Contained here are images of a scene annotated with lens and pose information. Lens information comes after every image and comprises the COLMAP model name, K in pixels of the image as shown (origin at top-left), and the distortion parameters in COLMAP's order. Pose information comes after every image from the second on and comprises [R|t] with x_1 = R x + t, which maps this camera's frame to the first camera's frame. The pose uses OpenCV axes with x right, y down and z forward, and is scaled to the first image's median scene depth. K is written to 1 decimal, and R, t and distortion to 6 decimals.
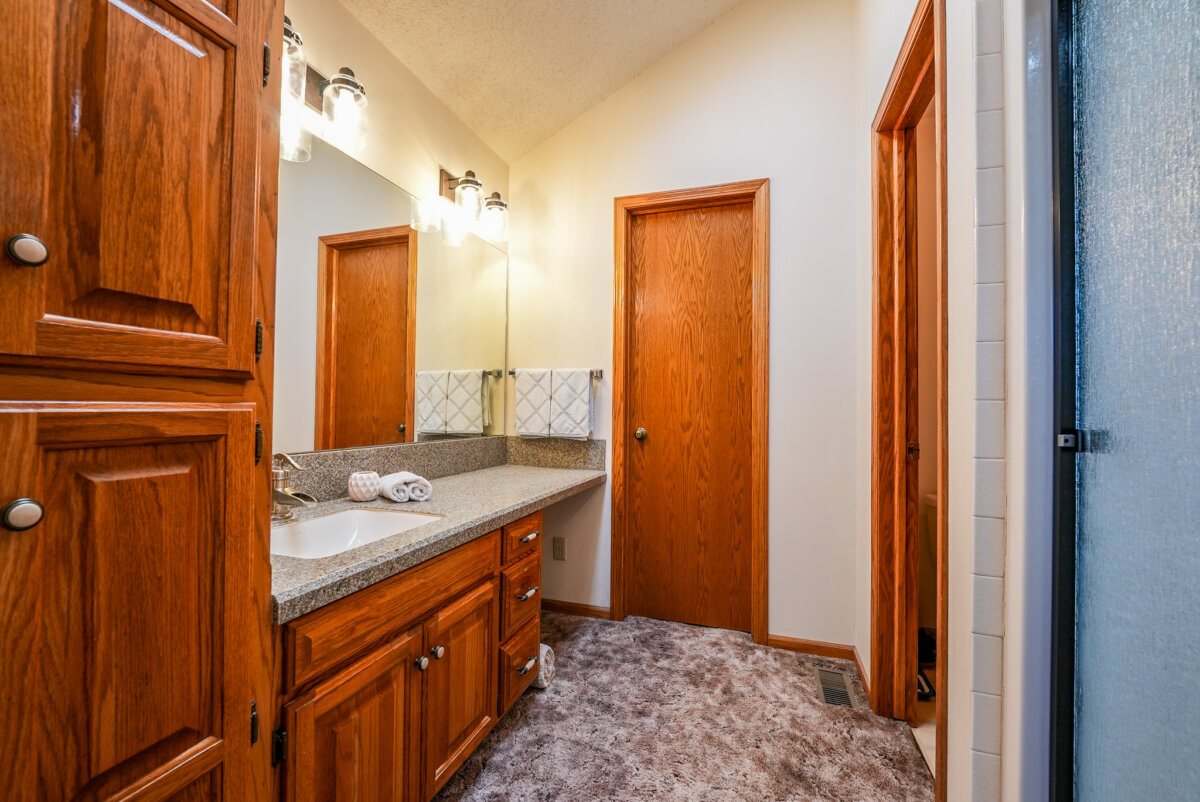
lens RADIAL K [[490.2, 0, 600.0], [0, 490.2, 401.0], [0, 0, 1]] dist [-0.004435, -0.003414]
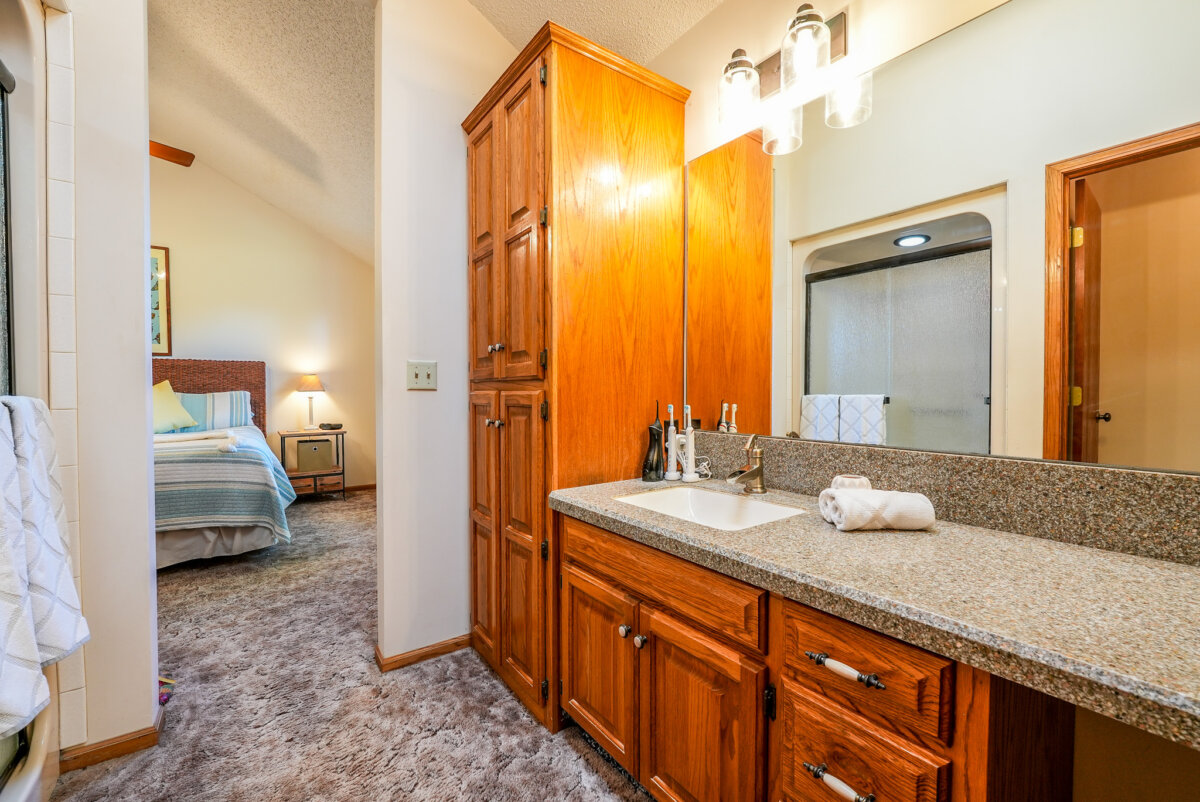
lens RADIAL K [[490.2, 0, 600.0], [0, 490.2, 401.0], [0, 0, 1]] dist [-0.004435, -0.003414]
pose [[-0.581878, 0.005312, -0.813259, 0.536410], [0.007370, 0.999972, 0.001259, 0.032653], [0.813243, -0.005261, -0.581901, 1.587551]]
